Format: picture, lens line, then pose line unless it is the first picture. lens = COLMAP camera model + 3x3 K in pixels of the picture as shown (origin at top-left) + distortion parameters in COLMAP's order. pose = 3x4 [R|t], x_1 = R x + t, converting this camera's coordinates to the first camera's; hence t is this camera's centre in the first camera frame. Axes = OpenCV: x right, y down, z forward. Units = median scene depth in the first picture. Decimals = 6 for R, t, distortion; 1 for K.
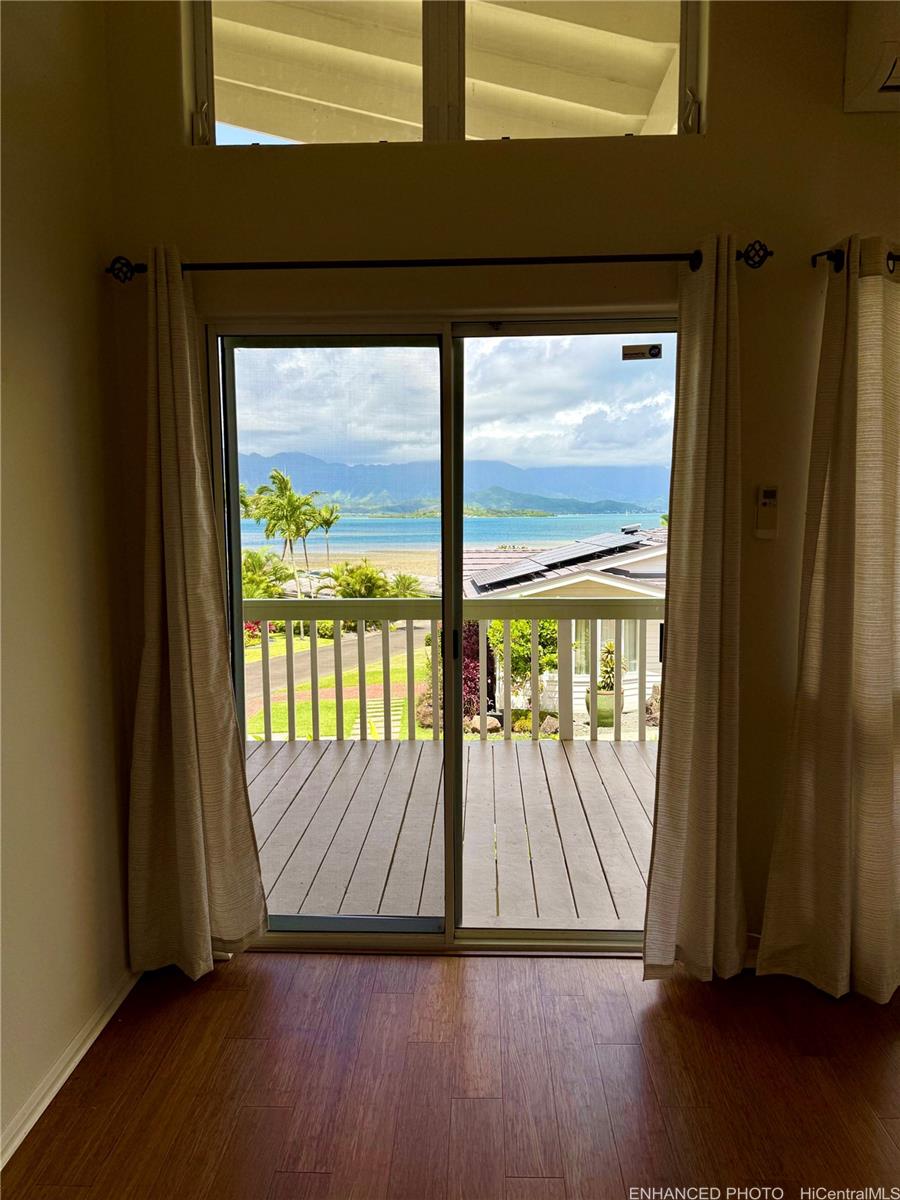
lens RADIAL K [[805.1, 0, 450.0], [0, 805.1, 600.0], [0, 0, 1]] dist [0.004985, -0.078917]
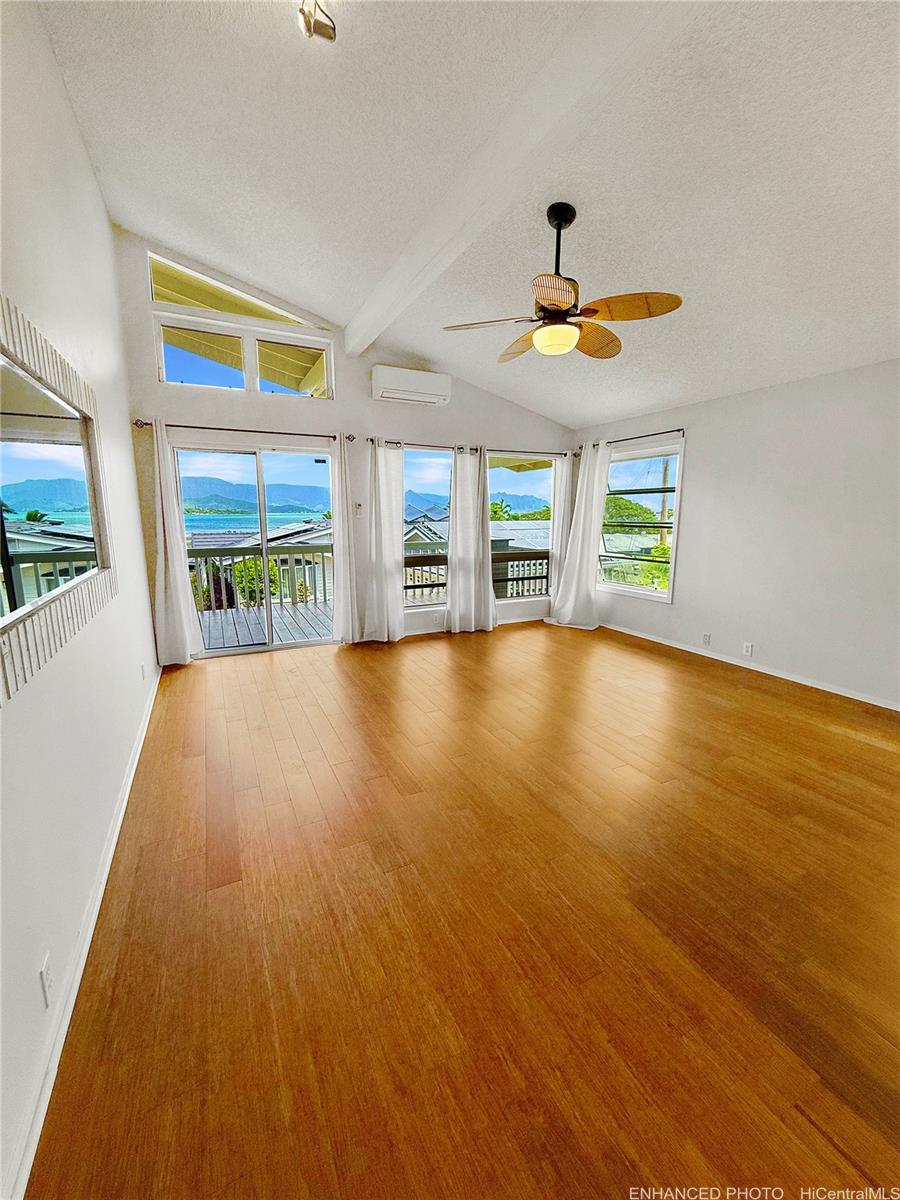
lens RADIAL K [[485.6, 0, 450.0], [0, 485.6, 600.0], [0, 0, 1]] dist [0.000701, 0.000196]
pose [[0.872729, -0.075113, 0.482393, -0.315793], [0.041881, 0.995970, 0.079312, 0.134077], [-0.486406, -0.049015, 0.872357, -1.079829]]
